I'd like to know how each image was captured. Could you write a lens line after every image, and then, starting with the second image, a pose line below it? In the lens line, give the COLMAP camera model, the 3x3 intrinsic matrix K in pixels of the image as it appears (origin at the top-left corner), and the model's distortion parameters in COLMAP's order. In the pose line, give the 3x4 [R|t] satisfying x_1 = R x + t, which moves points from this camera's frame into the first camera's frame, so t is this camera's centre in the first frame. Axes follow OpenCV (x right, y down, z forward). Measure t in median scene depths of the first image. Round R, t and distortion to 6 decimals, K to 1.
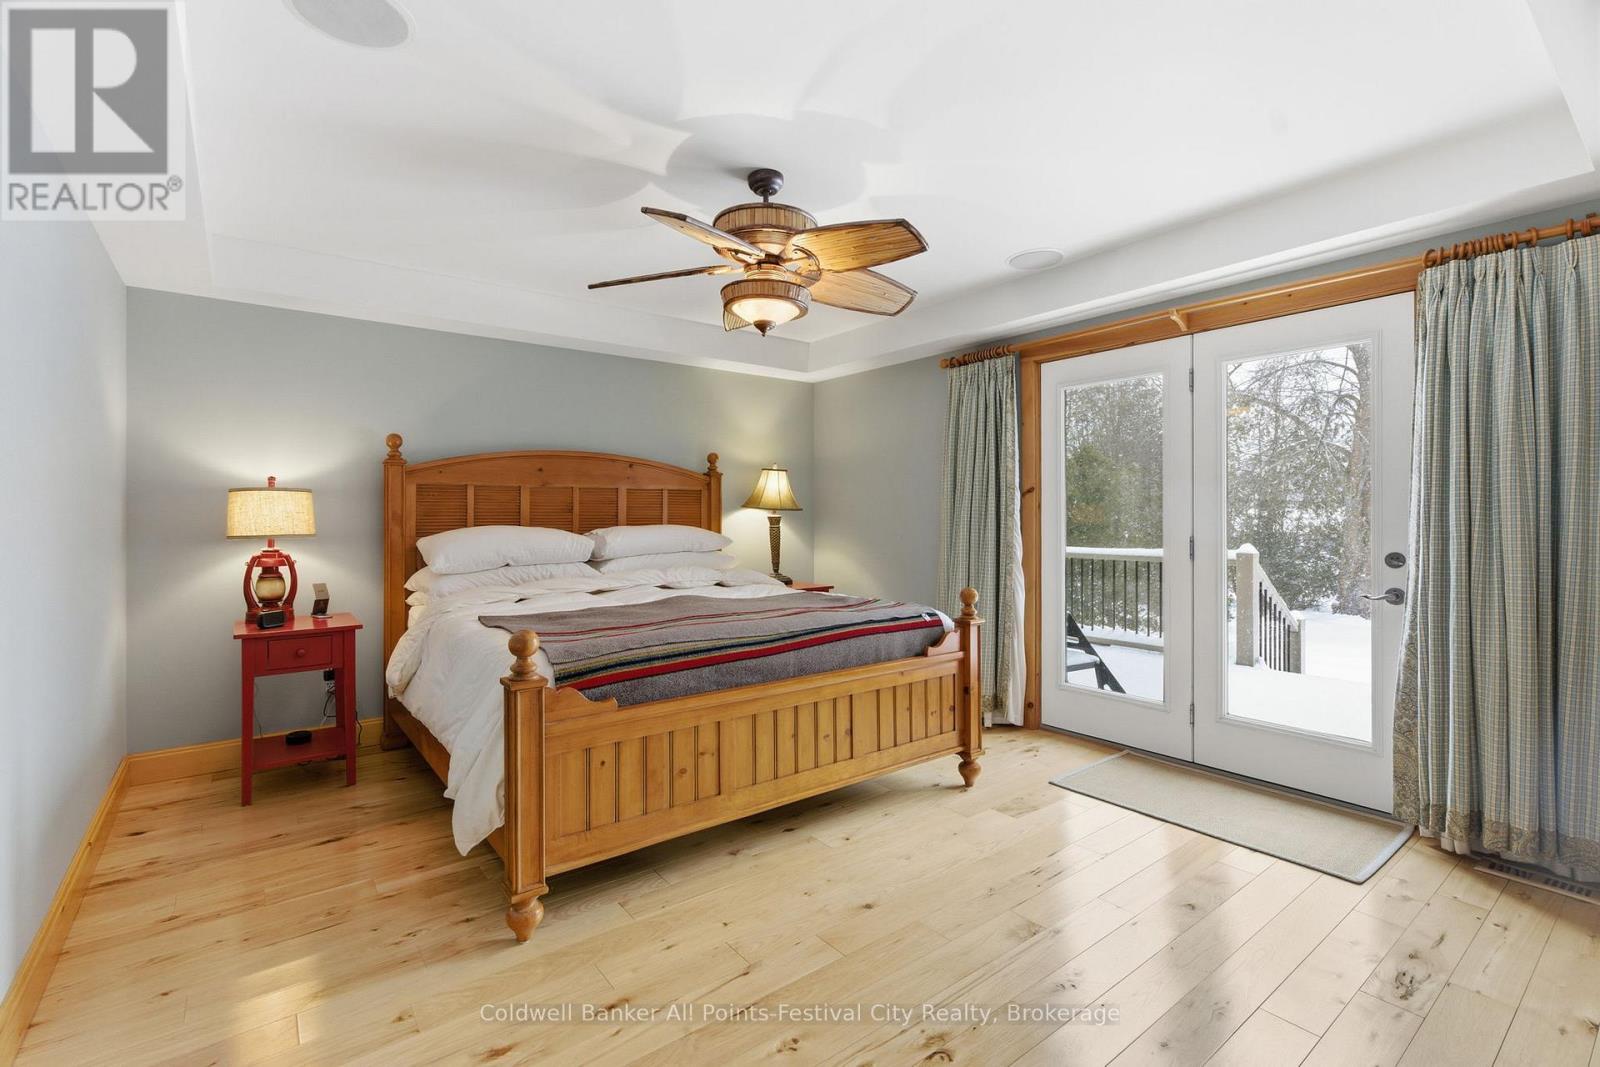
lens RADIAL K [[727.4, 0, 801.1], [0, 727.4, 521.3], [0, 0, 1]] dist [-0.003037, 0.001295]
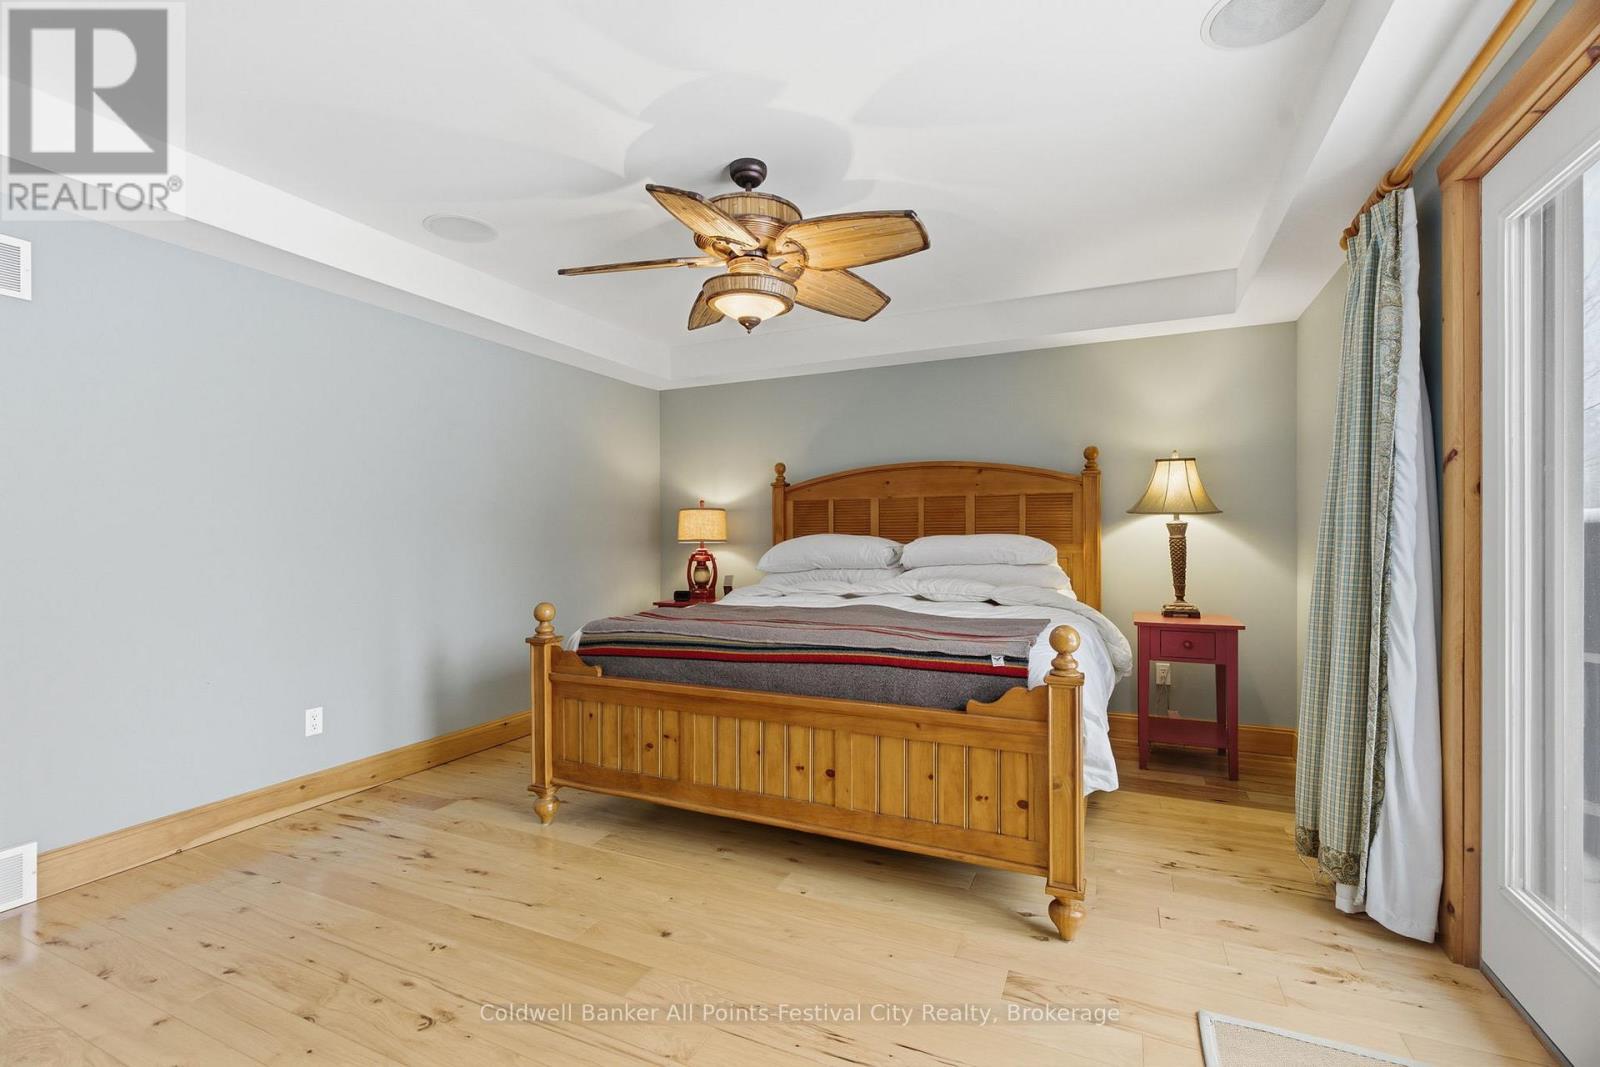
lens RADIAL K [[727.4, 0, 794.1], [0, 727.4, 540.7], [0, 0, 1]] dist [-0.003037, 0.001295]
pose [[0.449335, 0.004557, -0.893352, 0.673232], [-0.002717, 0.999989, 0.003734, 0.014261], [0.893359, 0.000749, 0.449342, 0.492024]]
